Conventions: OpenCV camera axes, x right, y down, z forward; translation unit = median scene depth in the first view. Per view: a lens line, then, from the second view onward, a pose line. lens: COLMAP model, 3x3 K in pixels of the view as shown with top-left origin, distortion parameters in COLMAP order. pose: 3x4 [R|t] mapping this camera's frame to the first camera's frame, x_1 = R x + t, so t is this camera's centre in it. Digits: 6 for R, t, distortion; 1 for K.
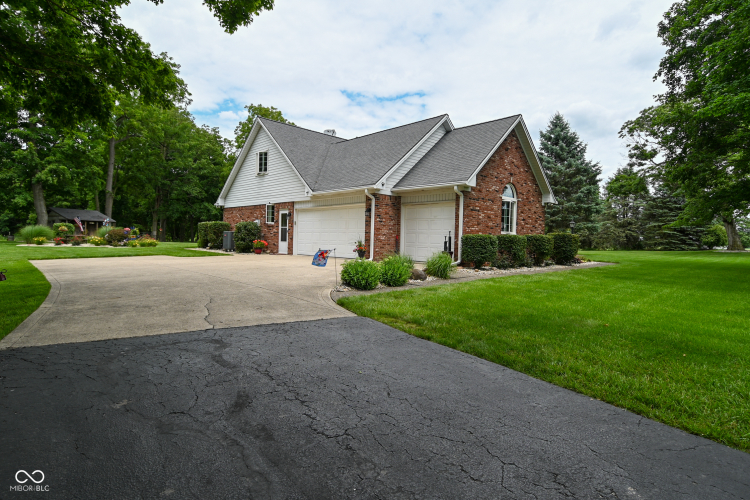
lens RADIAL K [[399.0, 0, 373.4], [0, 399.0, 245.9], [0, 0, 1]] dist [0.003613, -0.017168]
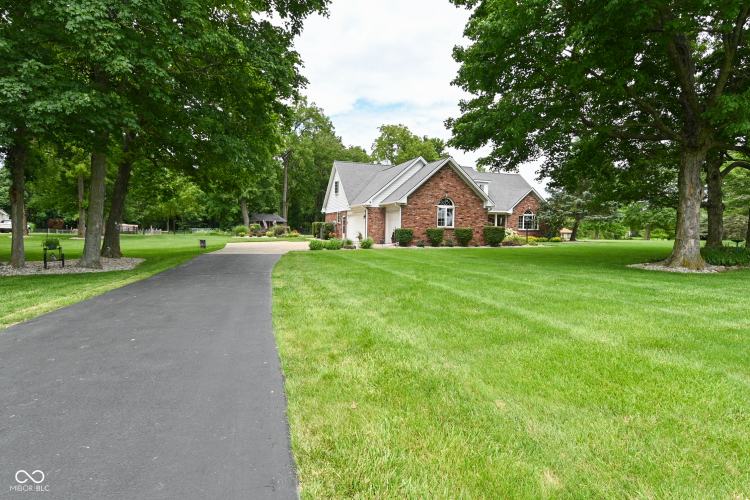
lens RADIAL K [[399.0, 0, 373.4], [0, 399.0, 245.9], [0, 0, 1]] dist [0.003613, -0.017168]
pose [[0.912161, 0.003571, -0.409817, 0.709189], [0.003387, 0.999862, 0.016252, 0.018552], [0.409819, -0.016213, 0.912023, -0.628118]]
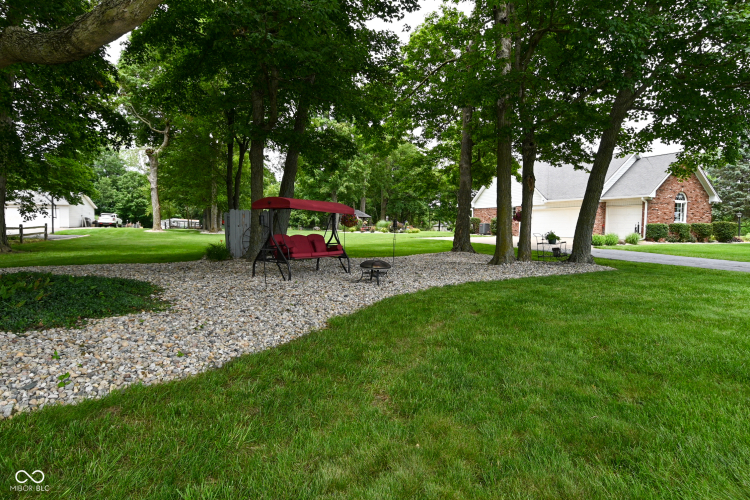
lens RADIAL K [[399.0, 0, 373.4], [0, 399.0, 245.9], [0, 0, 1]] dist [0.003613, -0.017168]
pose [[0.921951, 0.008391, -0.387216, -0.182536], [0.001152, 0.999701, 0.024406, 0.023023], [0.387305, -0.022948, 0.921666, -0.955414]]
